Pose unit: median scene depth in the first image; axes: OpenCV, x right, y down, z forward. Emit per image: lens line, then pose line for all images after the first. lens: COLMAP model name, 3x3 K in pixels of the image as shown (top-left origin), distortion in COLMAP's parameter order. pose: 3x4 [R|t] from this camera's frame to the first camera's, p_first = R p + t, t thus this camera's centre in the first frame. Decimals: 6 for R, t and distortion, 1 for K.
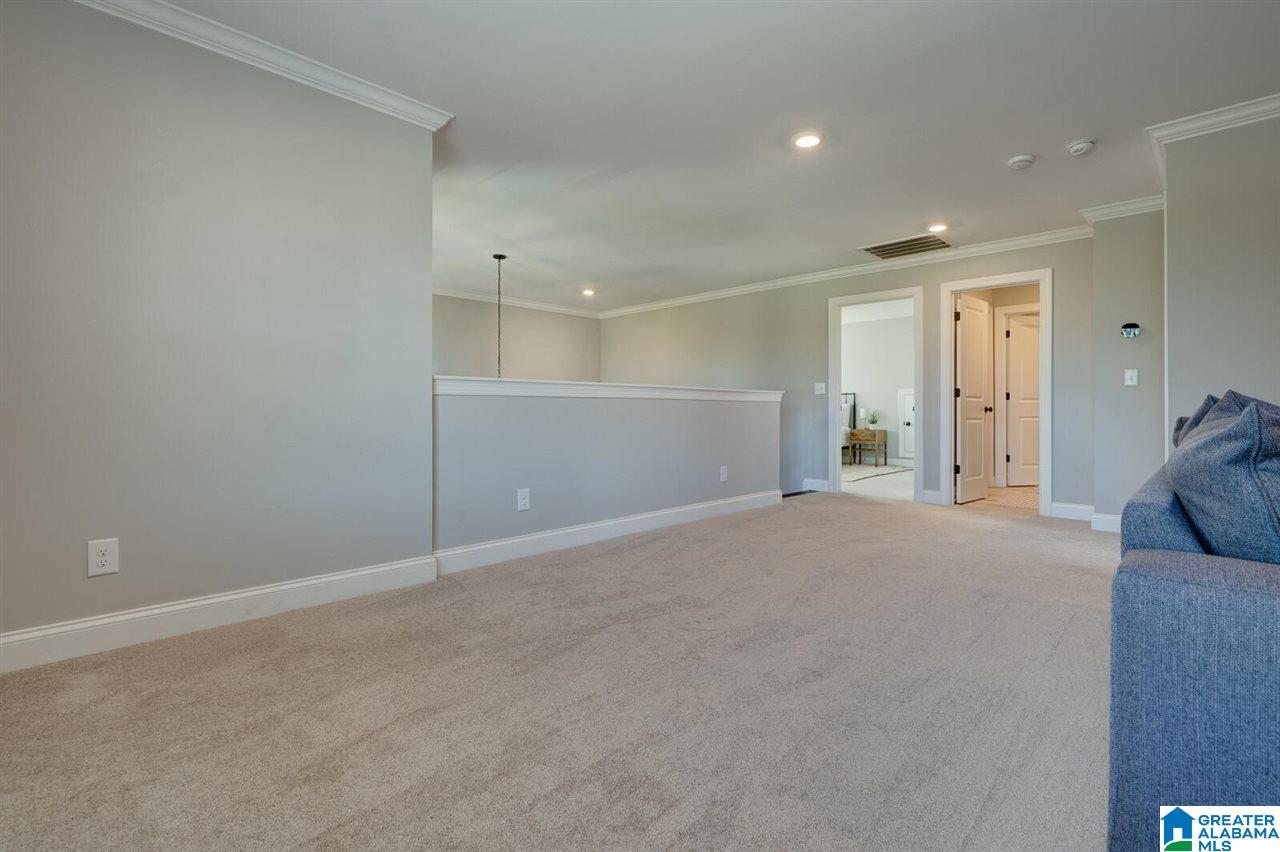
lens RADIAL K [[582.3, 0, 636.1], [0, 582.3, 408.2], [0, 0, 1]] dist [0.000472, 0.000104]
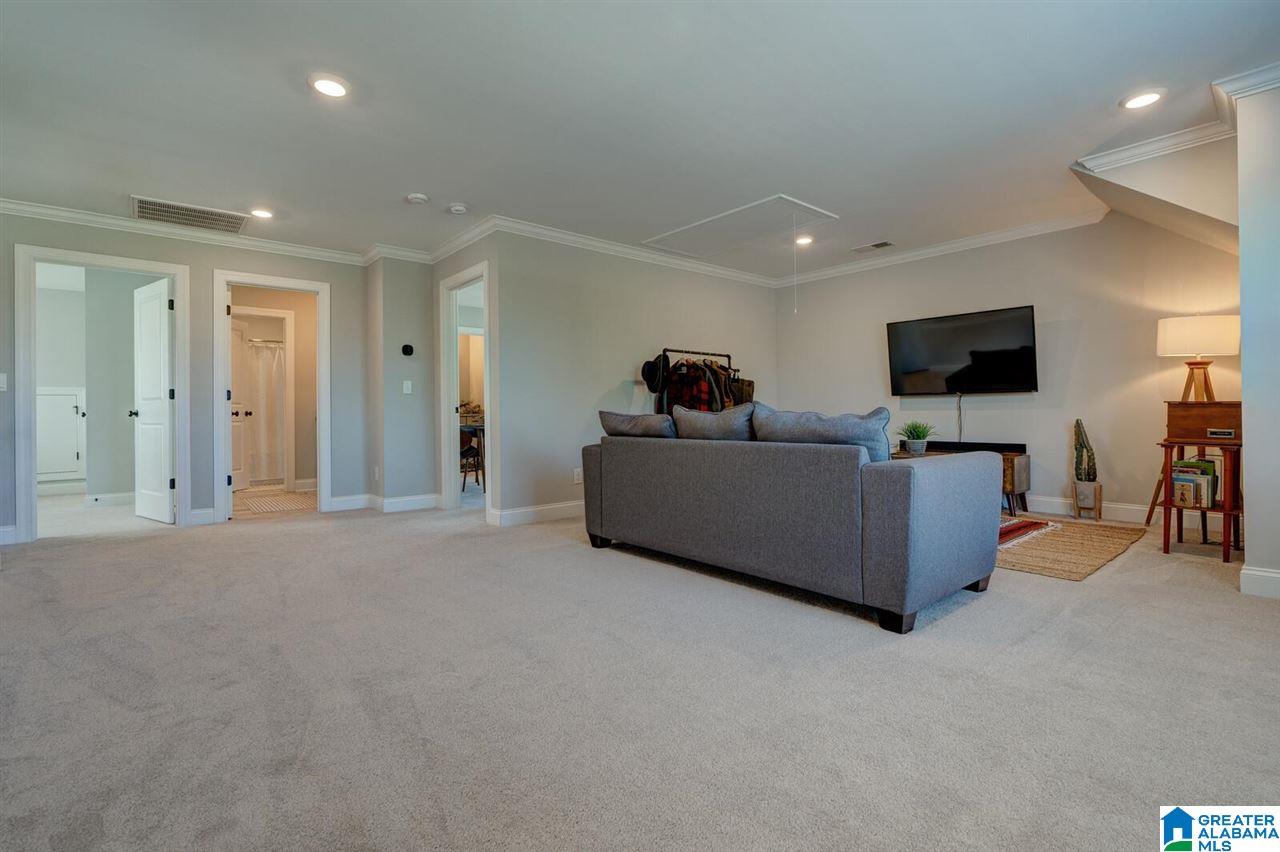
lens RADIAL K [[582.3, 0, 636.1], [0, 582.3, 408.2], [0, 0, 1]] dist [0.000472, 0.000104]
pose [[0.087446, 0.003493, 0.996163, -0.325185], [0.007178, 0.999966, -0.004136, 0.001992], [-0.996143, 0.007512, 0.087418, 0.331740]]
